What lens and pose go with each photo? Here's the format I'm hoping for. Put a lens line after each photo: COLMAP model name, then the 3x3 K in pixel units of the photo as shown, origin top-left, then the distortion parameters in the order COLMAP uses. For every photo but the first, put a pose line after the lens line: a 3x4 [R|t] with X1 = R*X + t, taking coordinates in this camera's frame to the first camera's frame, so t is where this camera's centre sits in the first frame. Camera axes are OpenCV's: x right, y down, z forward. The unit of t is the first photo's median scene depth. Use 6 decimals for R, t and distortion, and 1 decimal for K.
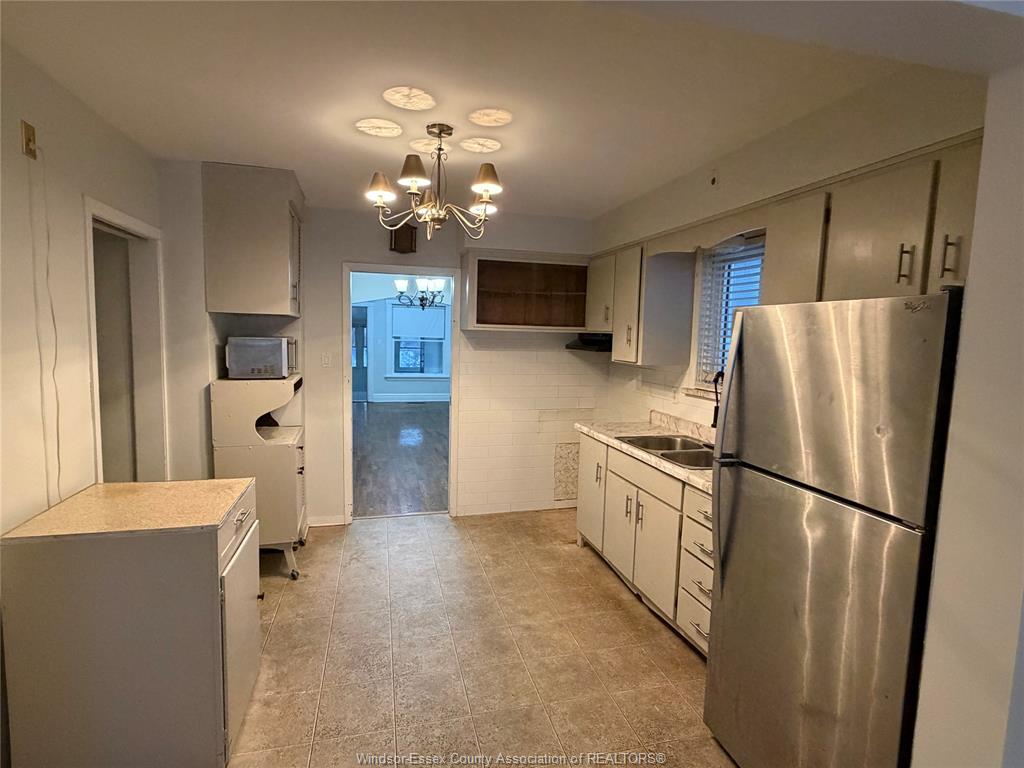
lens RADIAL K [[515.7, 0, 517.6], [0, 515.7, 382.2], [0, 0, 1]] dist [0.001634, 0.000575]
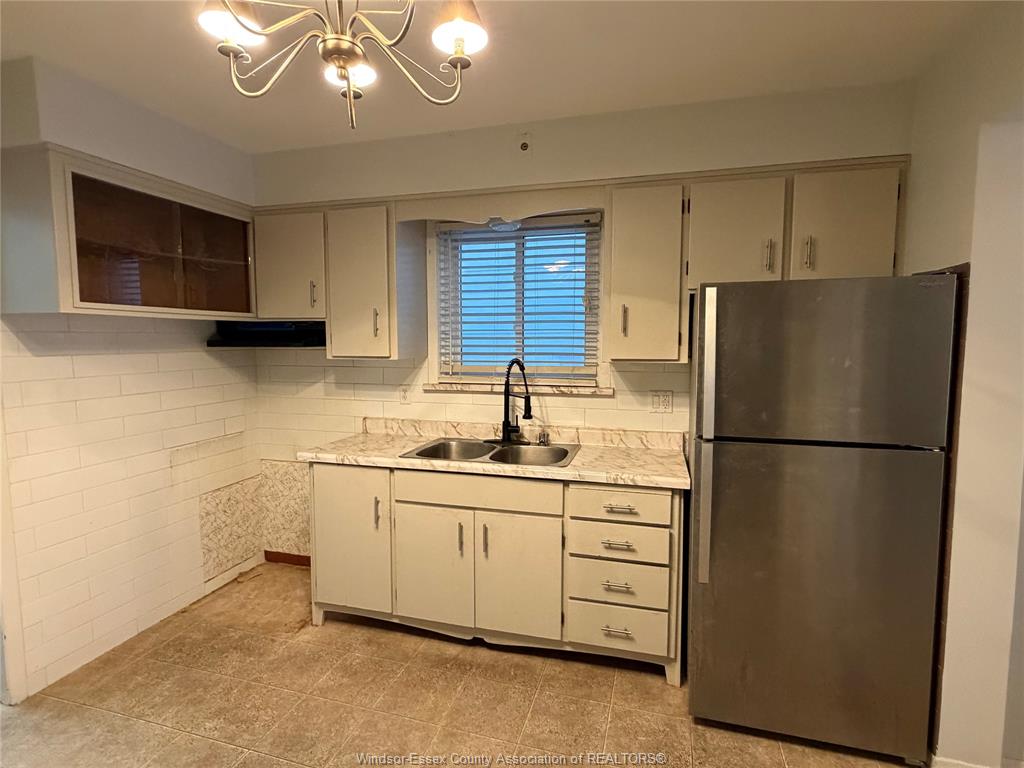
lens RADIAL K [[515.7, 0, 512.2], [0, 515.7, 383.4], [0, 0, 1]] dist [0.001634, 0.000575]
pose [[0.526542, -0.098351, 0.844441, -0.306445], [0.093981, 0.993932, 0.057161, -0.023694], [-0.844938, 0.049264, 0.532590, 0.398651]]
